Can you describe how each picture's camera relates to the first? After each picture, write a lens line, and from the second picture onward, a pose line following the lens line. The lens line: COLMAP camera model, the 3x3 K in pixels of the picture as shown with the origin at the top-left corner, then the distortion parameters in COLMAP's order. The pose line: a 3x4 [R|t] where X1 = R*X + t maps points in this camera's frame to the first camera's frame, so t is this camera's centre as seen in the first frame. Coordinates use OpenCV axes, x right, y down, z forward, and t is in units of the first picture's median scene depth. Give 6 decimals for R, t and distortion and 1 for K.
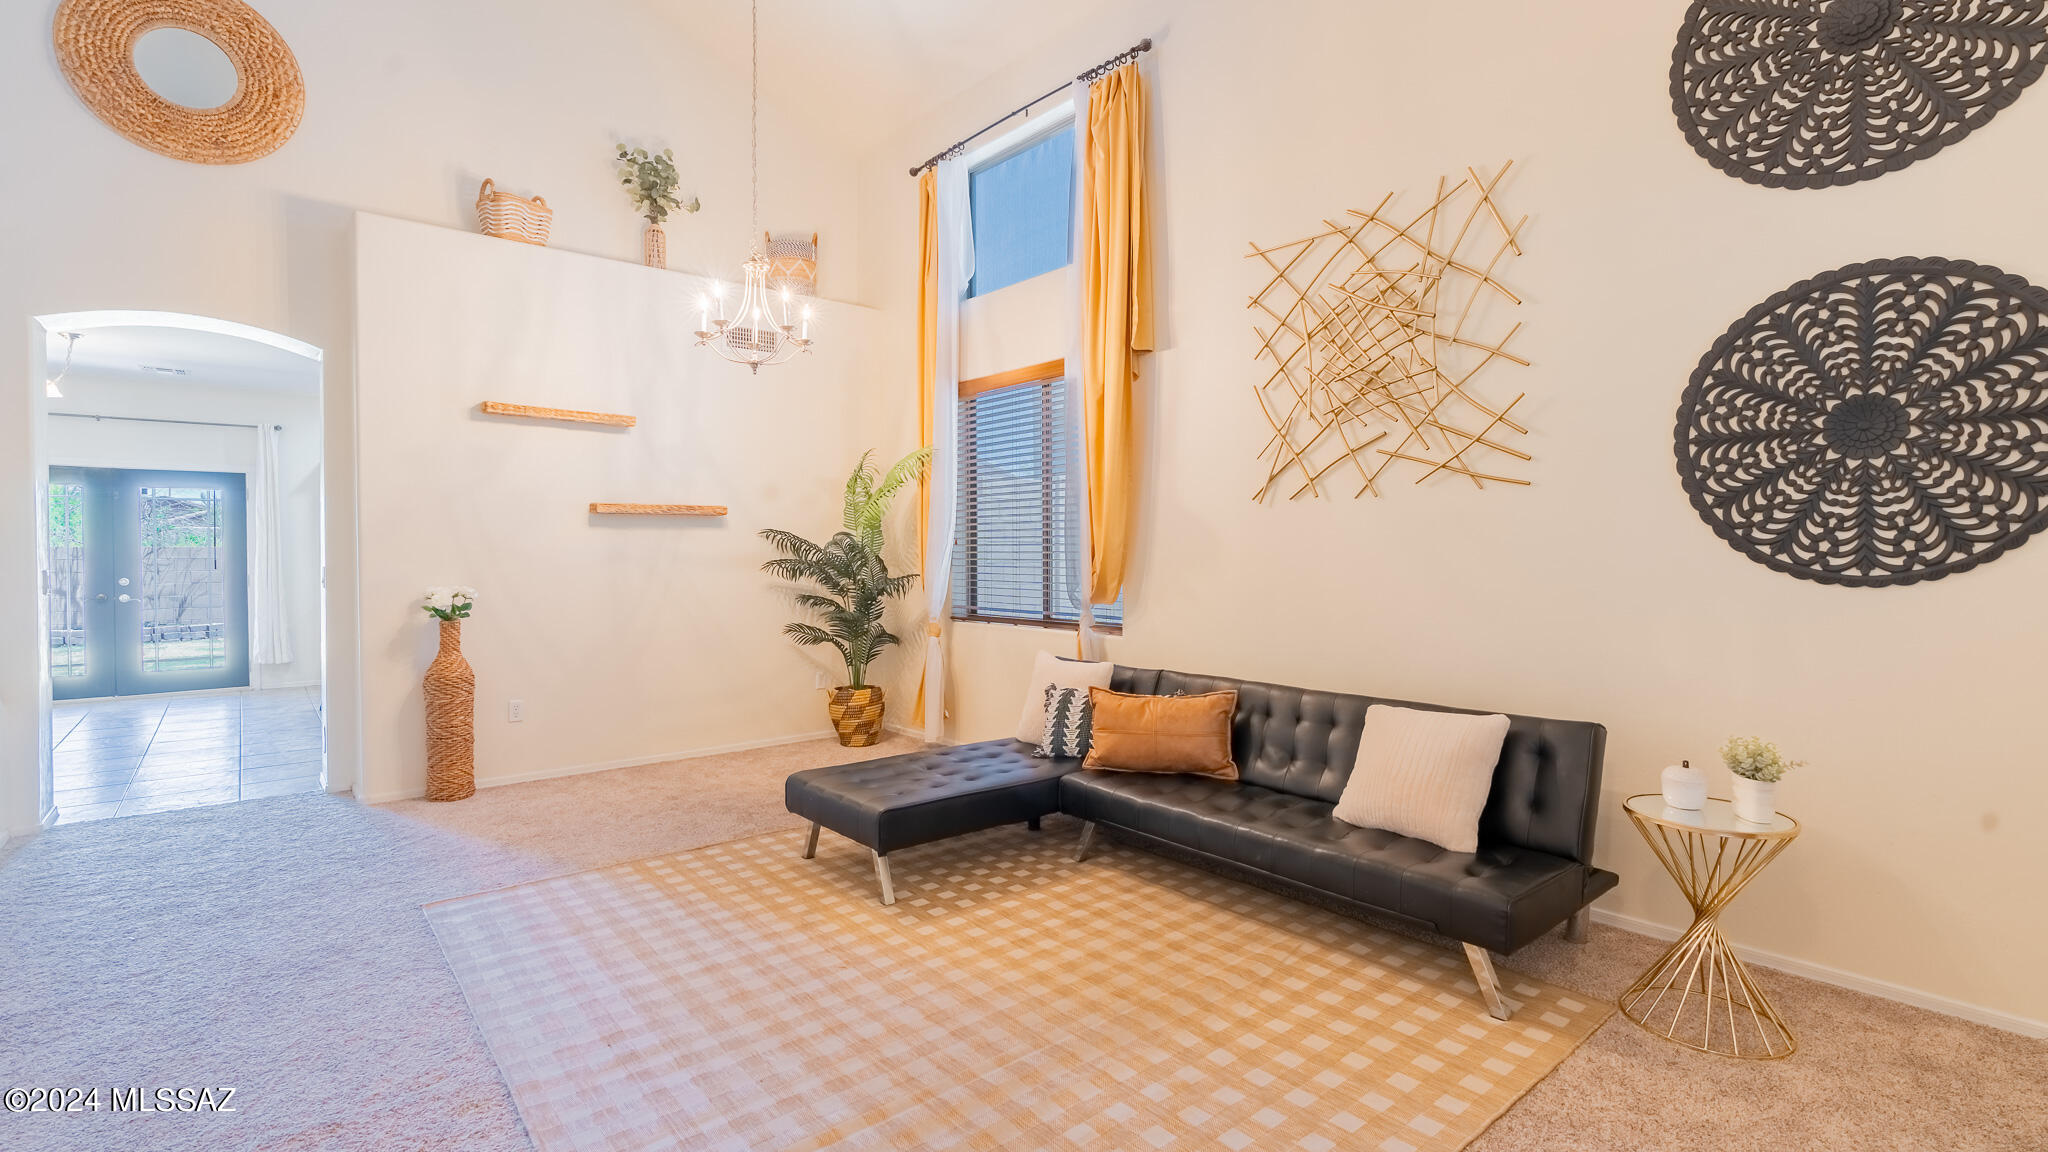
lens RADIAL K [[932.2, 0, 1013.7], [0, 932.2, 566.9], [0, 0, 1]] dist [-0.008936, 0.002350]
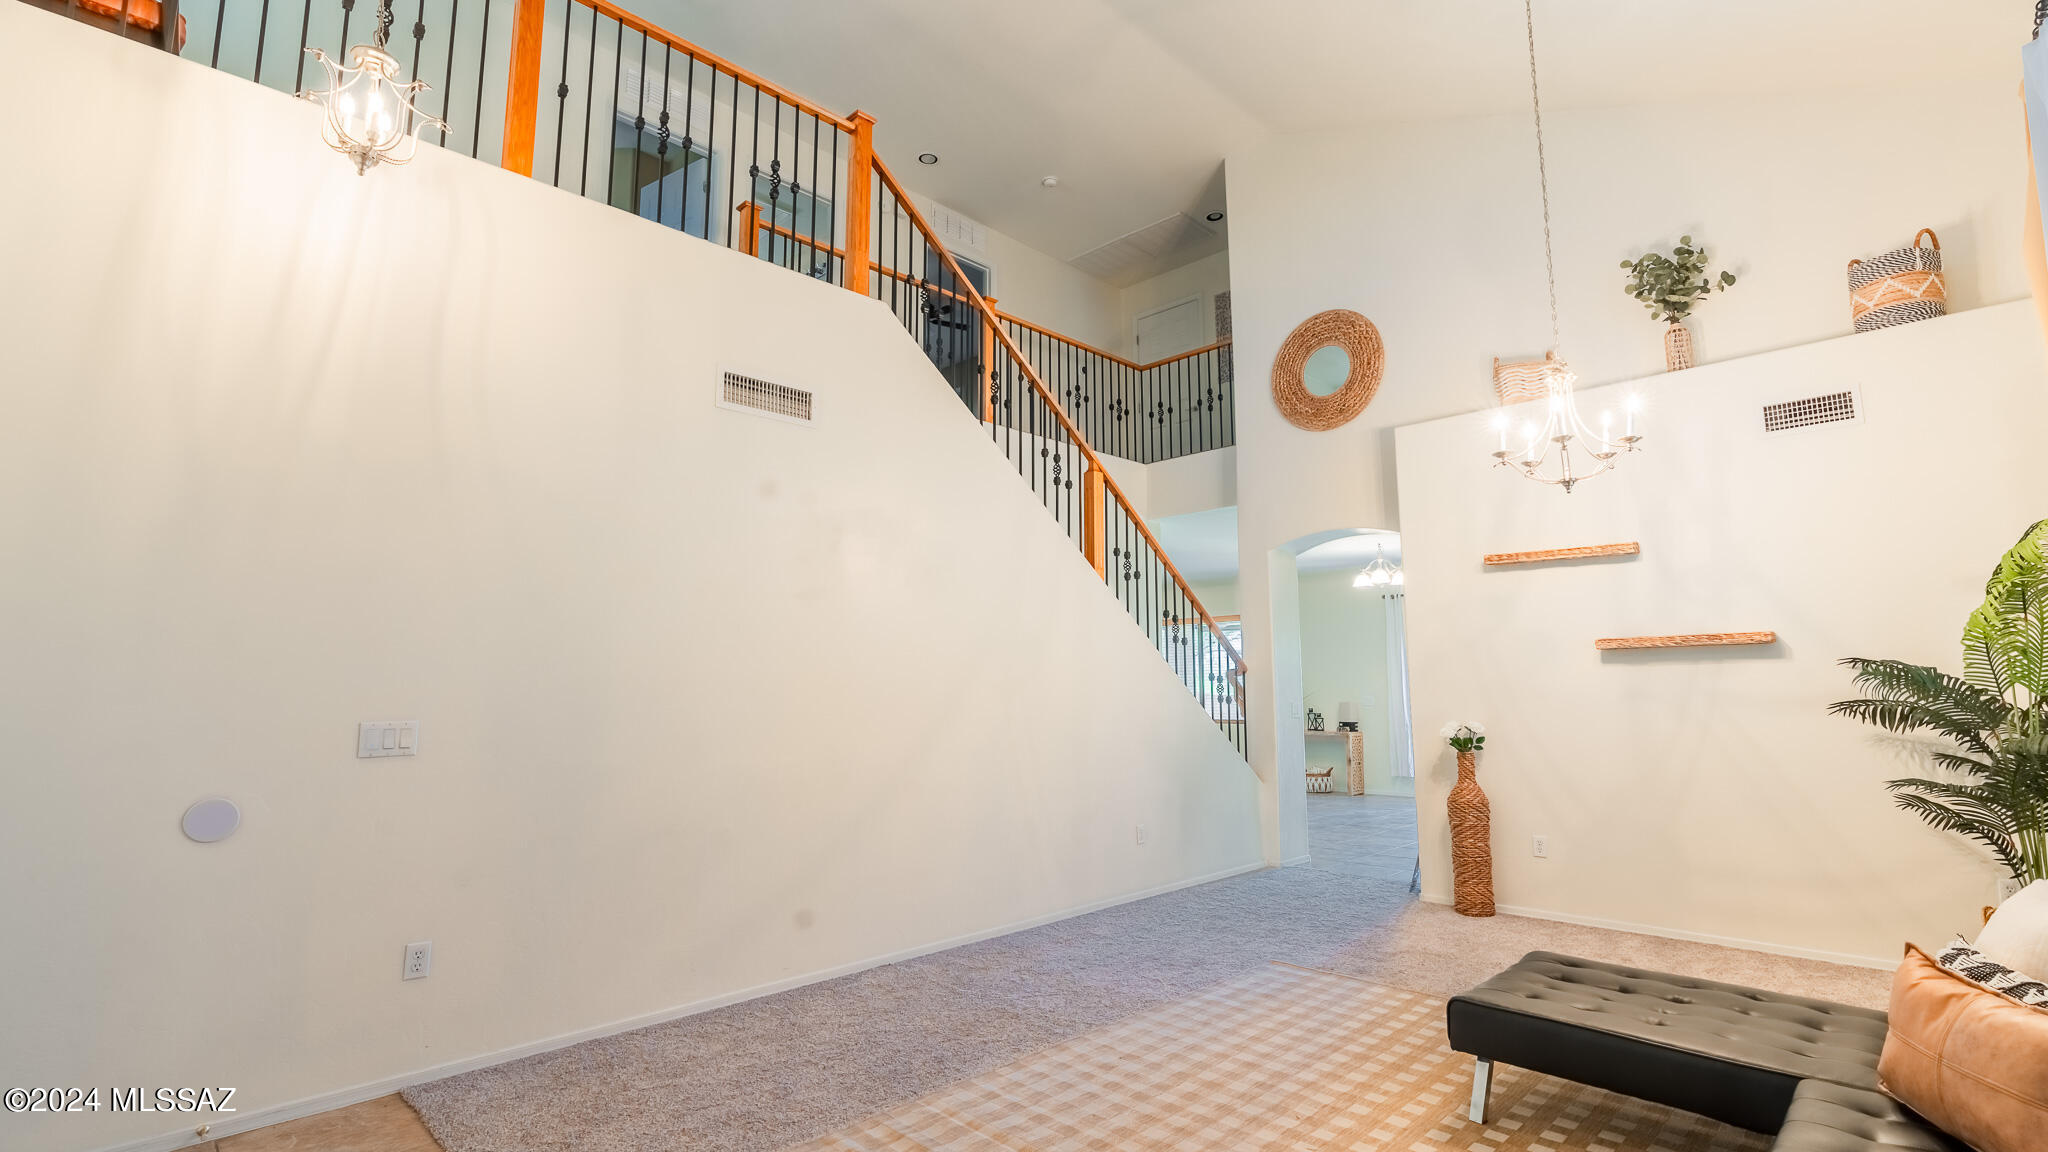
lens RADIAL K [[932.2, 0, 1036.0], [0, 932.2, 578.8], [0, 0, 1]] dist [-0.008936, 0.002350]
pose [[0.097342, -0.115400, -0.988538, 0.674239], [-0.010096, 0.993089, -0.116926, -0.019638], [0.995200, 0.021362, 0.095504, 0.490887]]
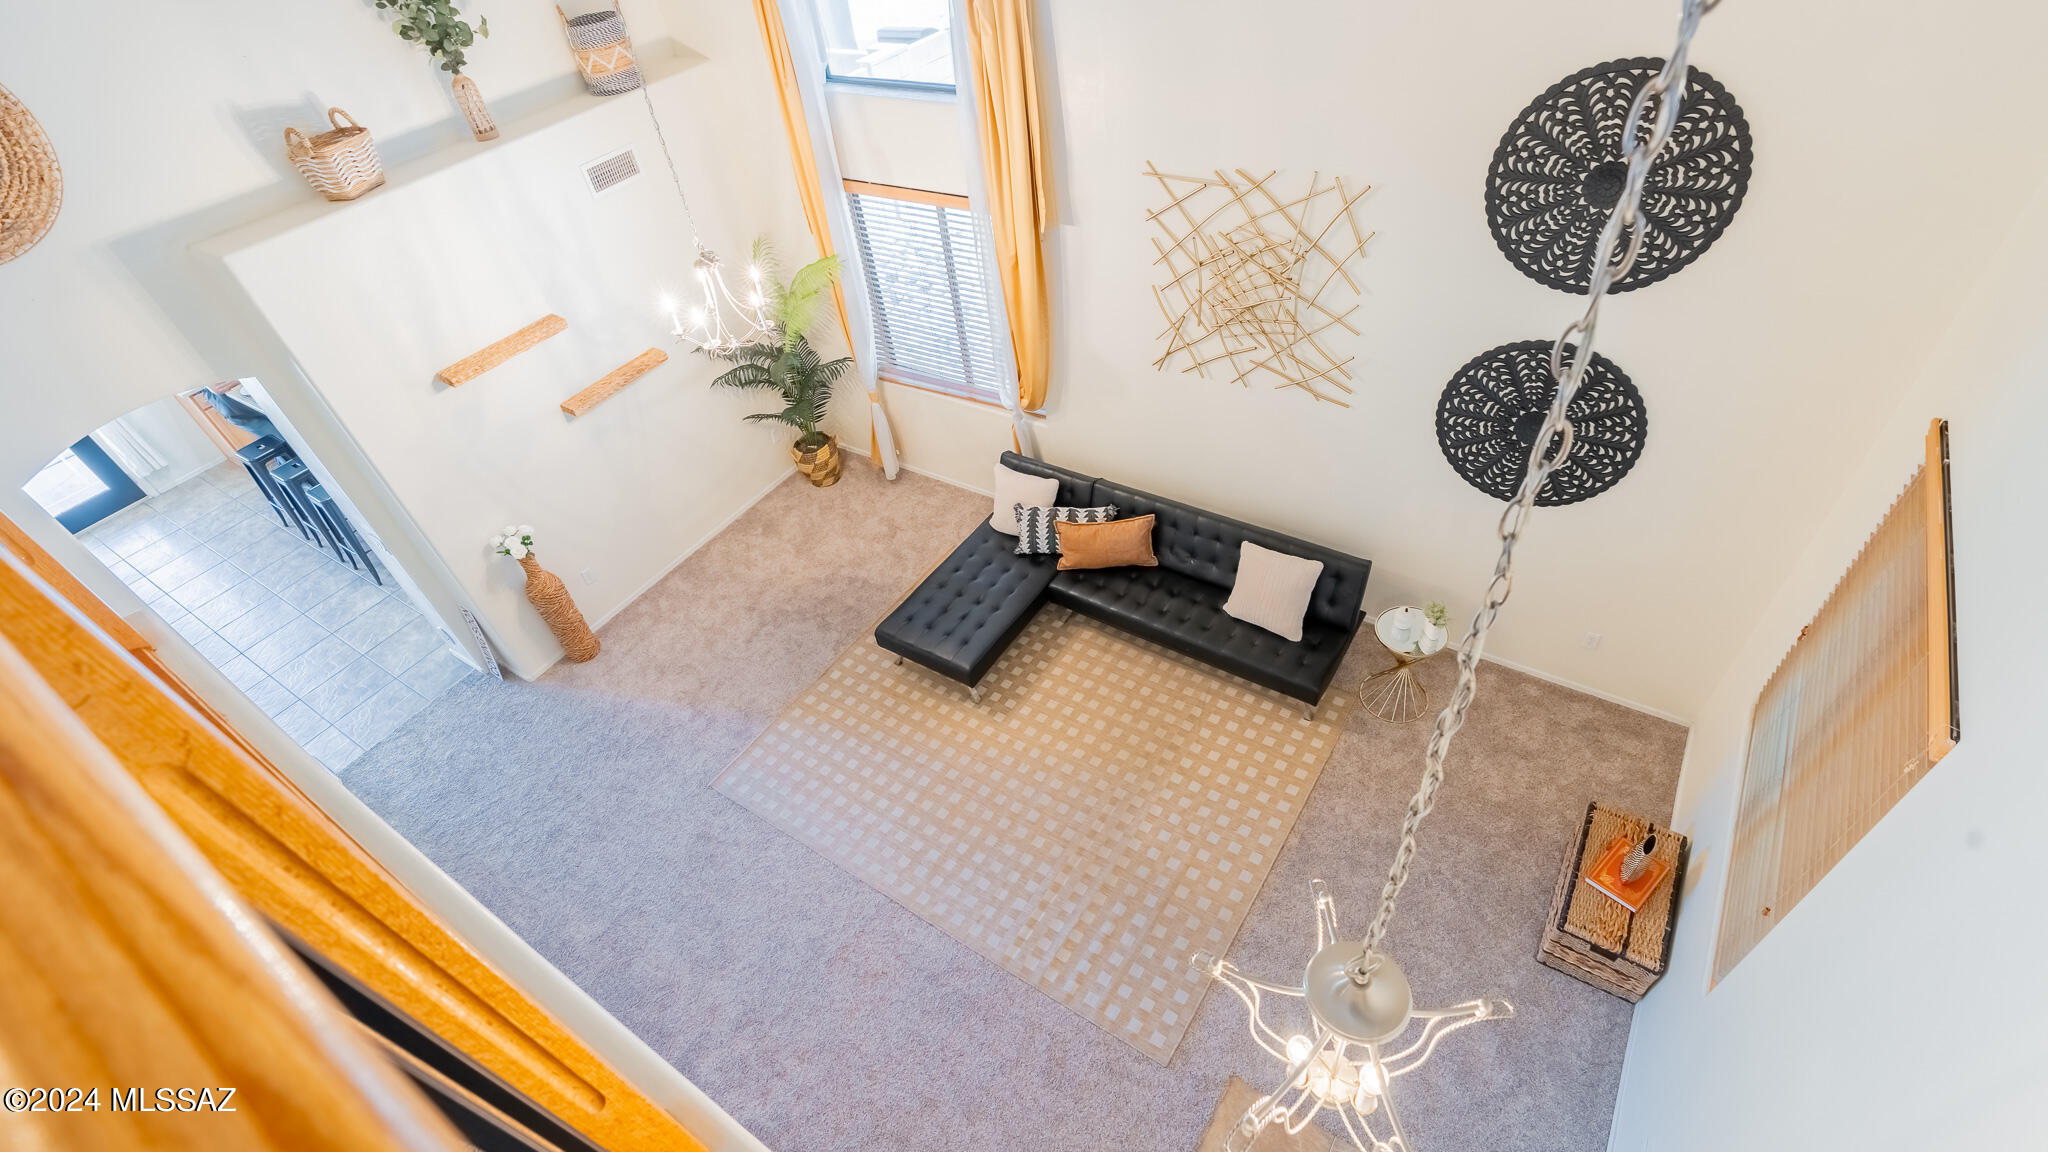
lens RADIAL K [[932.2, 0, 1004.4], [0, 932.2, 598.9], [0, 0, 1]] dist [-0.008936, 0.002350]
pose [[0.952687, -0.277414, 0.124211, -0.236592], [0.120759, 0.720469, 0.682893, -0.896960], [-0.278934, -0.635584, 0.719881, -0.124235]]
